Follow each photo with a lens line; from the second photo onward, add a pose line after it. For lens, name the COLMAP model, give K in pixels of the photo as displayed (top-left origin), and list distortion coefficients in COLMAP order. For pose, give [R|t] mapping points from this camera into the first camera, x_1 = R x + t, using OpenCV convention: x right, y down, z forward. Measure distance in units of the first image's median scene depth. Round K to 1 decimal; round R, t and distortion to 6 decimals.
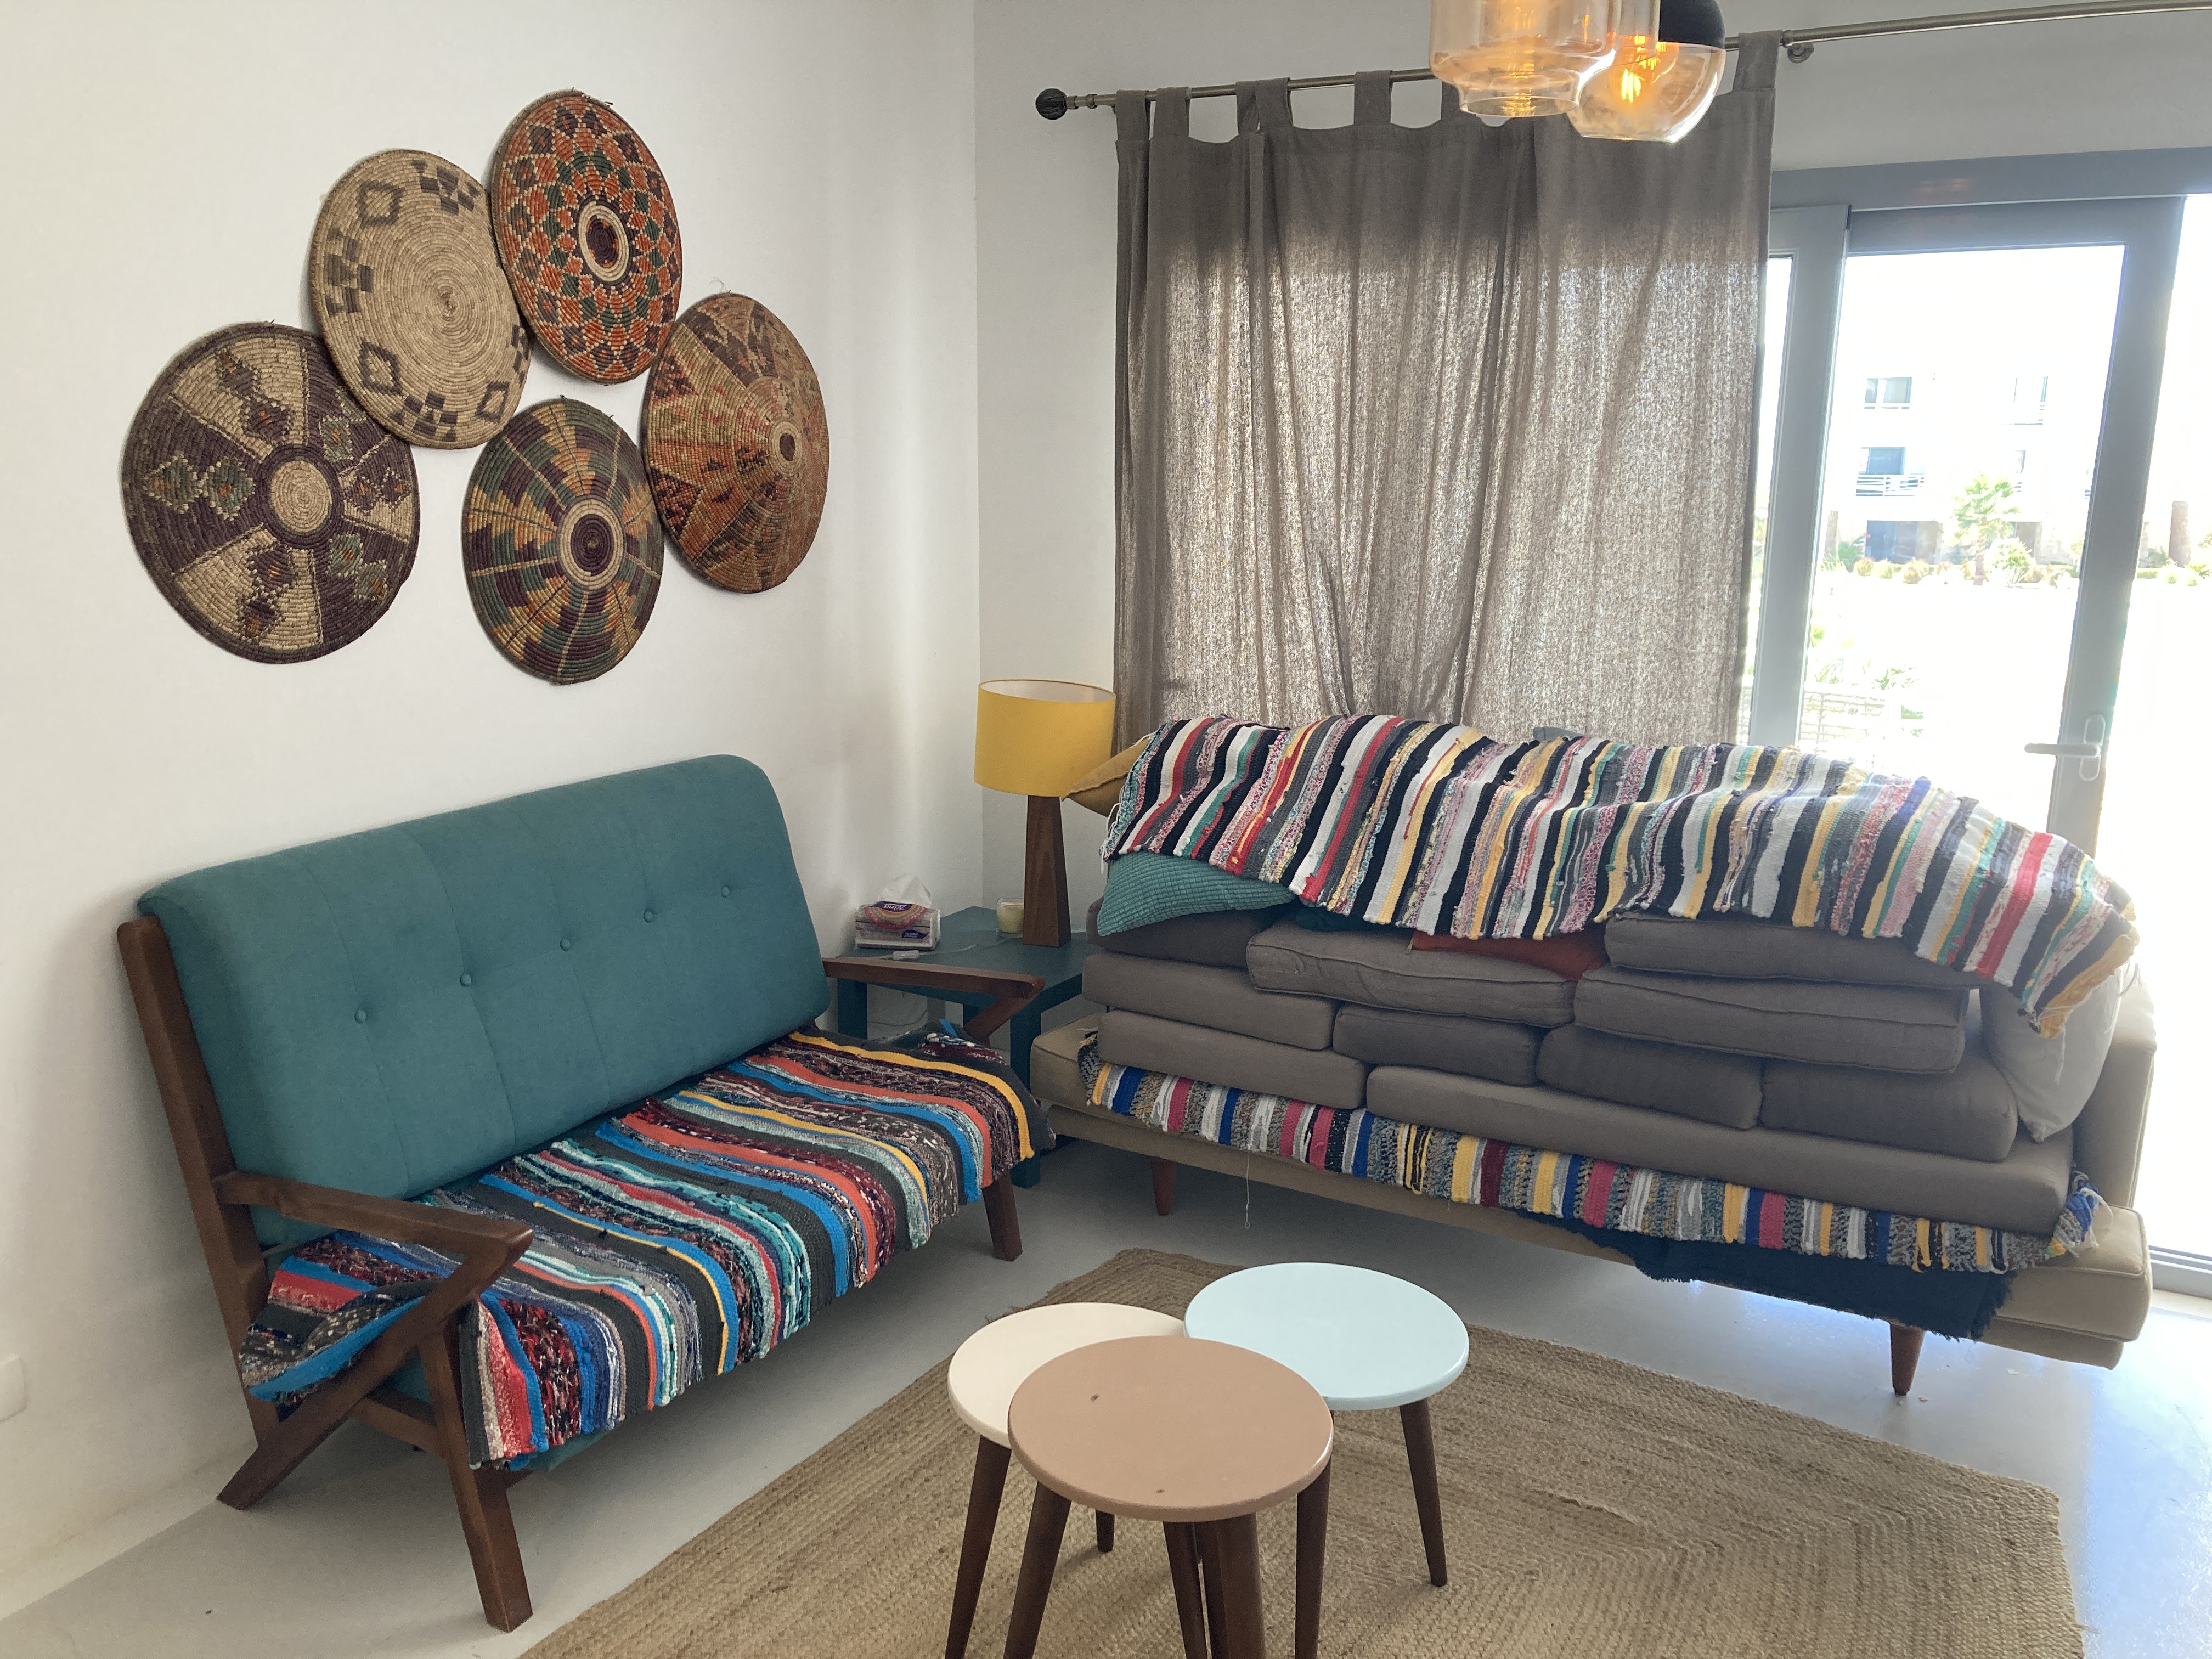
lens RADIAL K [[1806.1, 0, 1088.8], [0, 1806.1, 841.0], [0, 0, 1]] dist [0.028075, -0.031851]
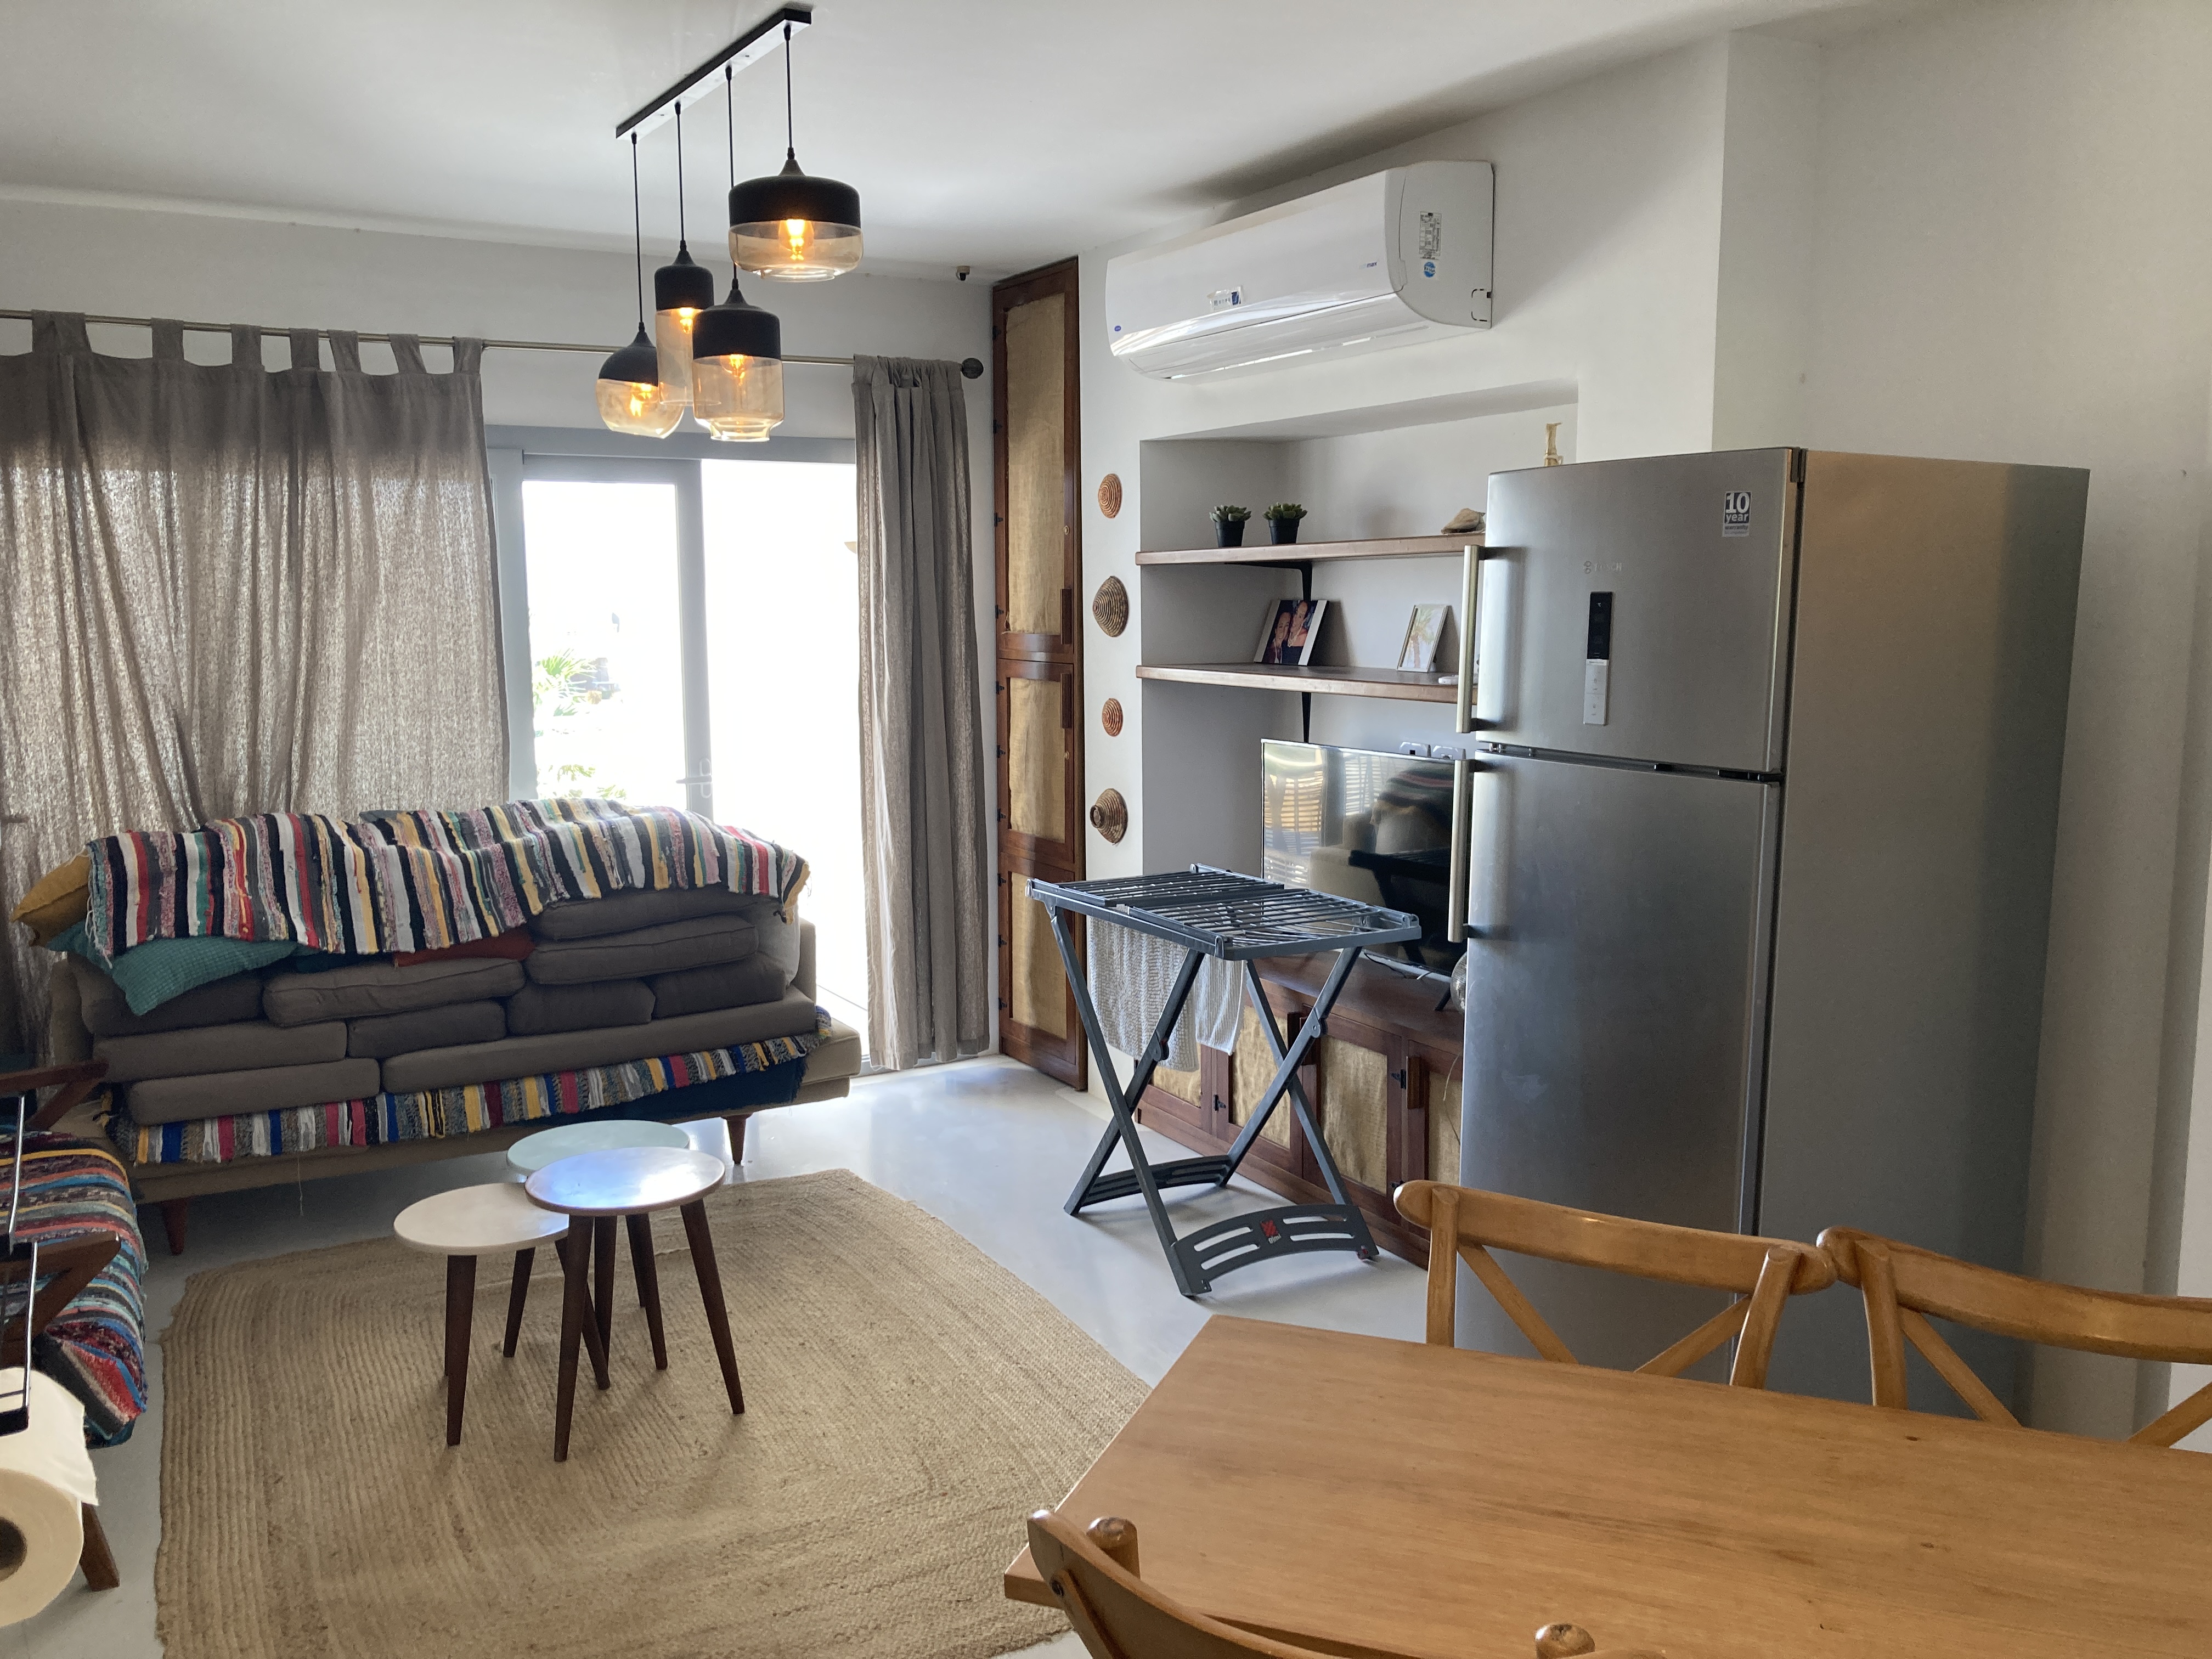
lens RADIAL K [[1806.1, 0, 1113.0], [0, 1806.1, 827.0], [0, 0, 1]] dist [0.028075, -0.031851]
pose [[0.515687, -0.120390, 0.848277, -0.686547], [0.197375, 0.980142, 0.019116, 0.036251], [-0.833733, 0.157571, 0.529208, -0.193223]]
